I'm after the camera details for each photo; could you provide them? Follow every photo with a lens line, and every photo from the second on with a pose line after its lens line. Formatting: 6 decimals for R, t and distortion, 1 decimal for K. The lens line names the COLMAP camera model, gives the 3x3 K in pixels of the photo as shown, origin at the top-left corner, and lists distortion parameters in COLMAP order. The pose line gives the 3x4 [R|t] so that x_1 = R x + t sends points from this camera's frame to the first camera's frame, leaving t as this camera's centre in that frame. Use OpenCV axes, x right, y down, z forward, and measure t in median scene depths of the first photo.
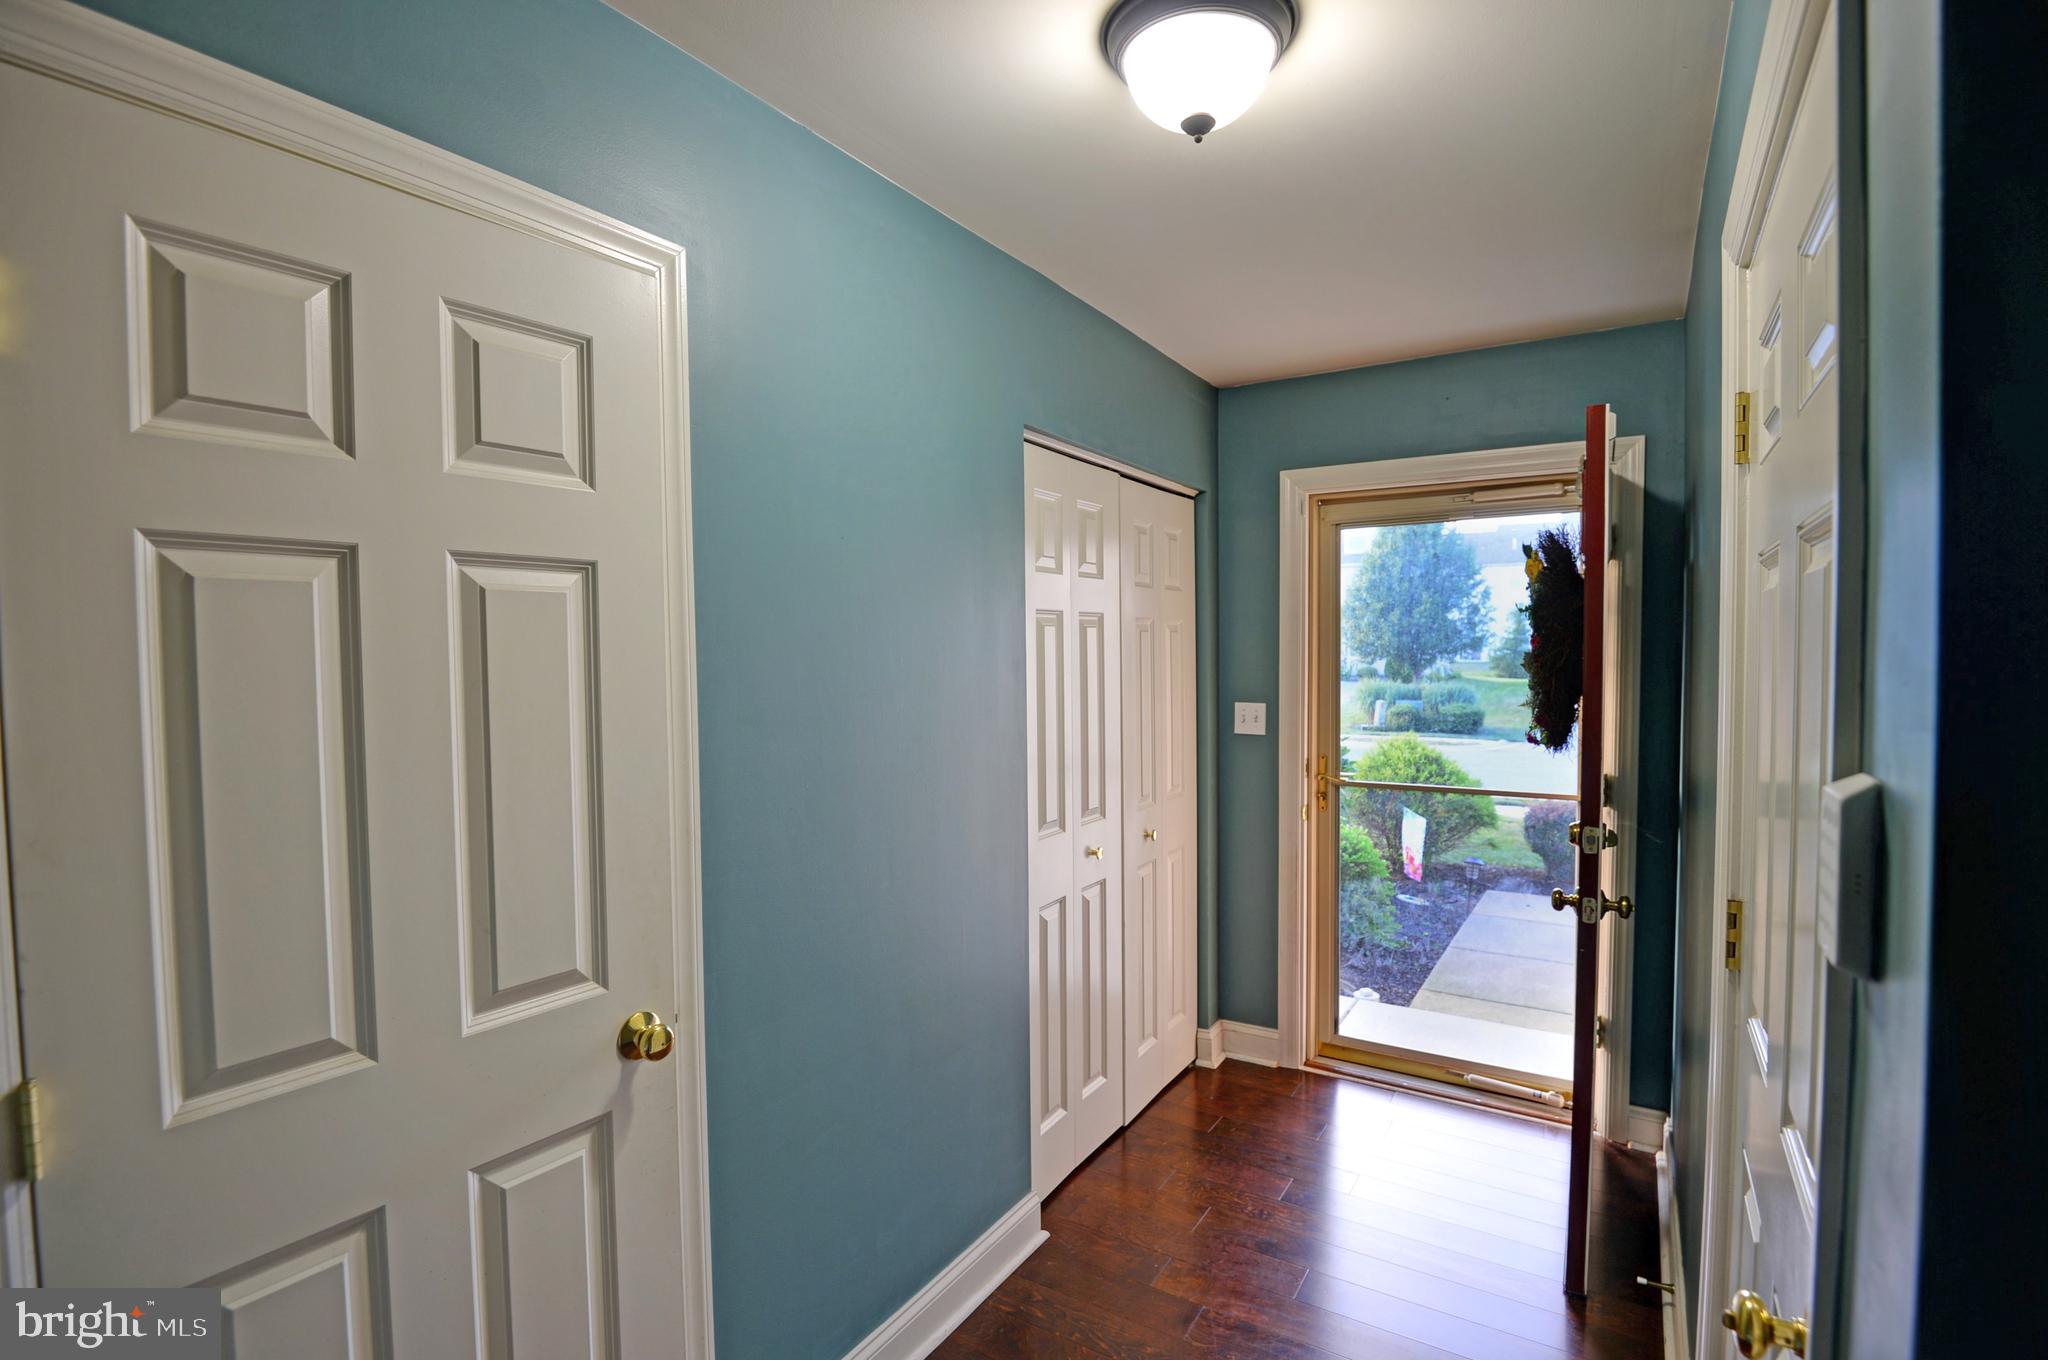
lens RADIAL K [[942.7, 0, 1014.5], [0, 942.7, 681.3], [0, 0, 1]] dist [-0.015252, -0.003964]
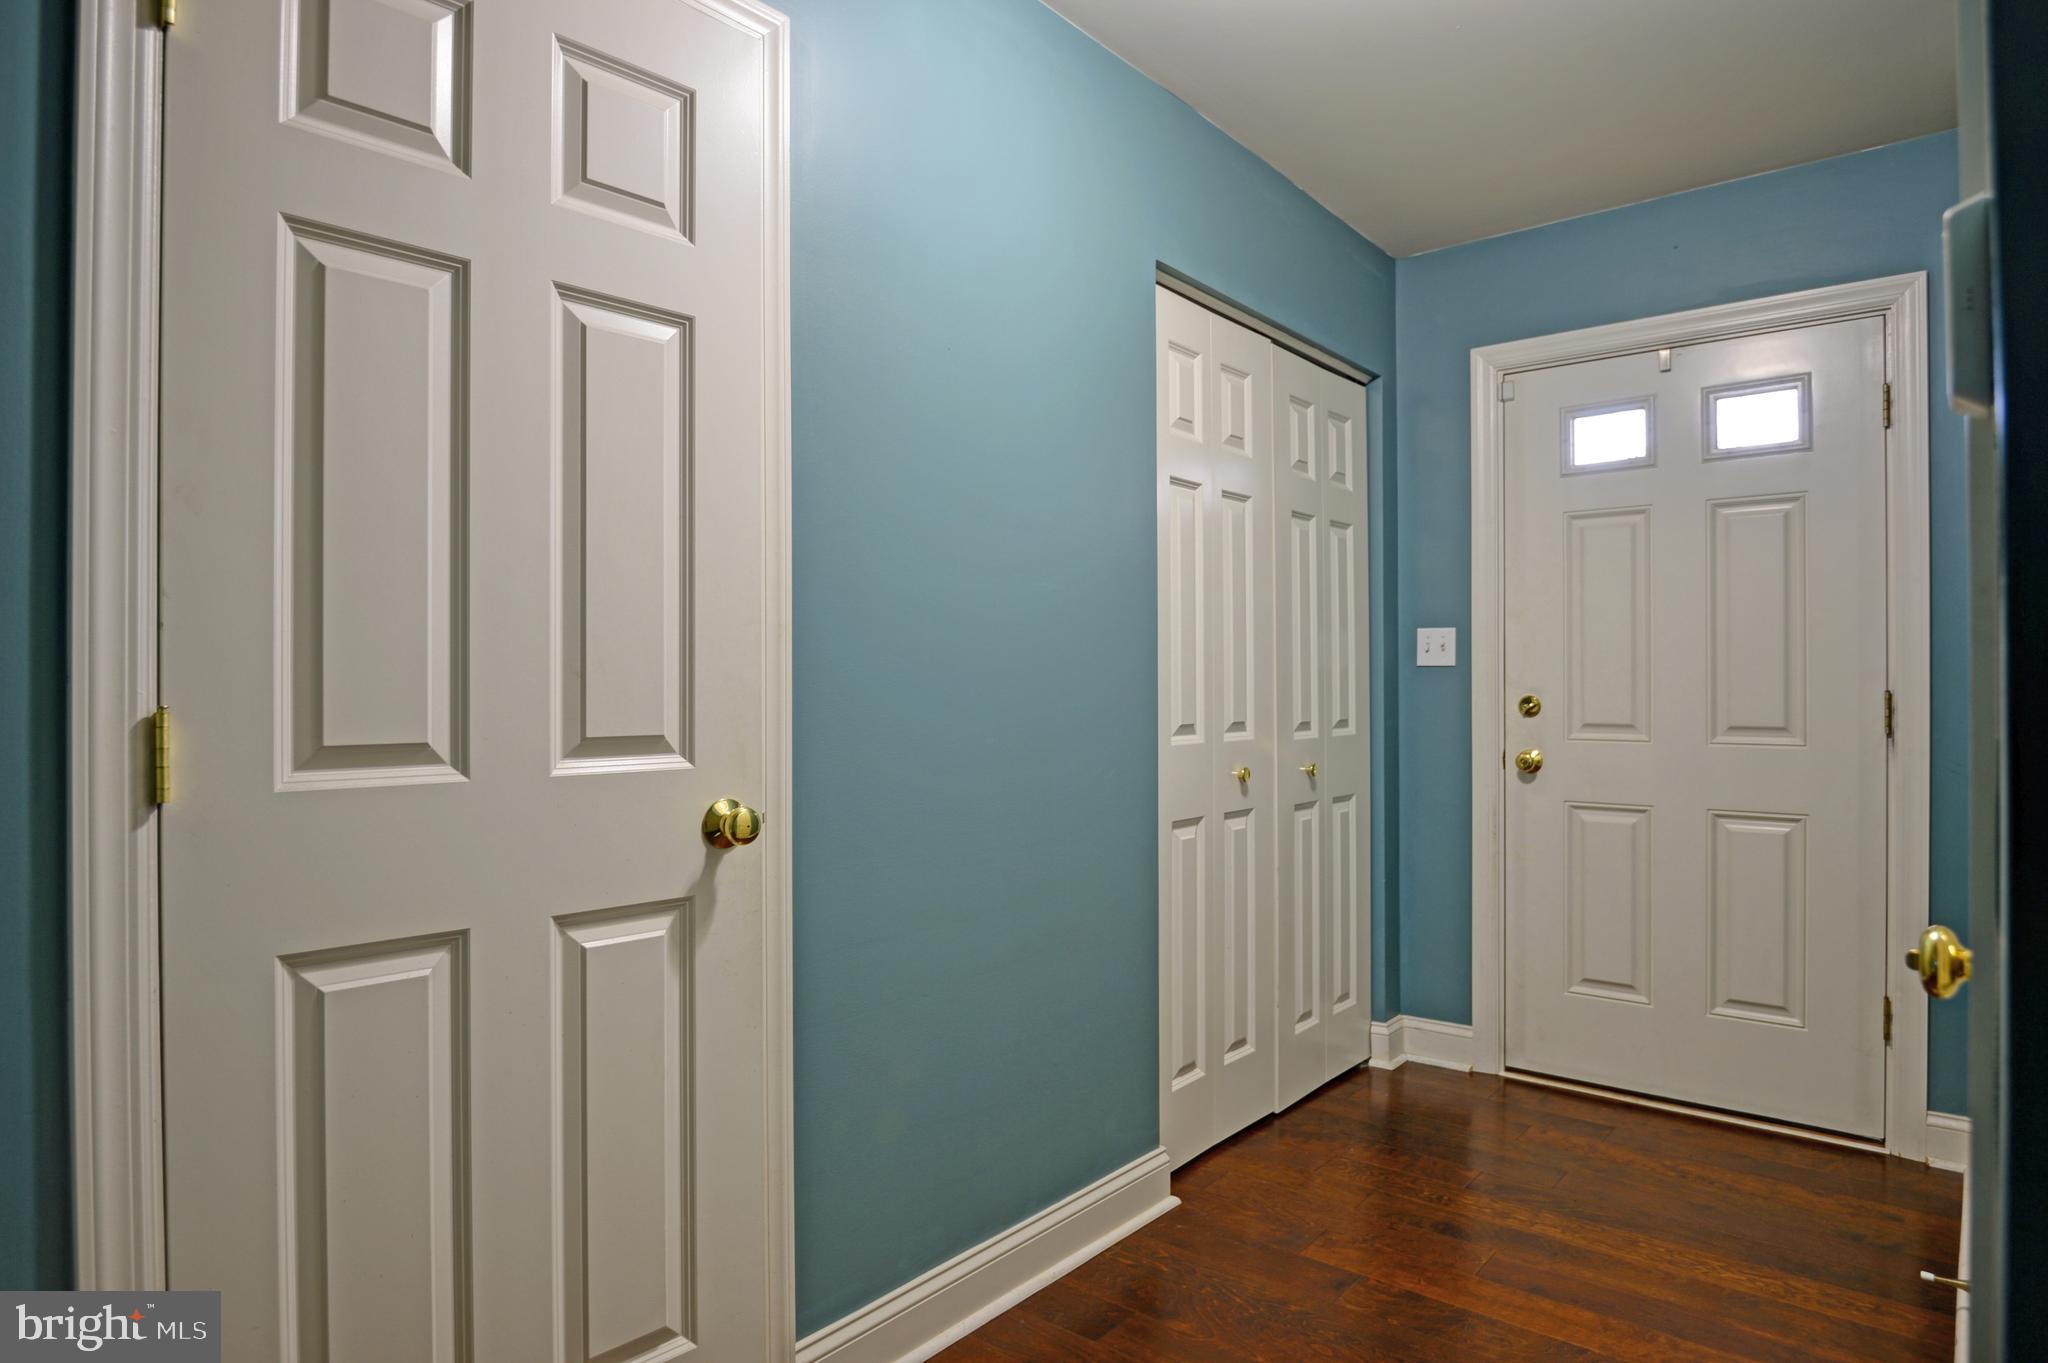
lens RADIAL K [[1143.2, 0, 1028.9], [0, 1143.2, 684.6], [0, 0, 1]] dist [-0.019065, -0.001932]
pose [[0.992259, 0.005599, -0.124063, 0.045900], [-0.010893, 0.999057, -0.042037, 0.296617], [0.123710, 0.043063, 0.991384, -0.106397]]
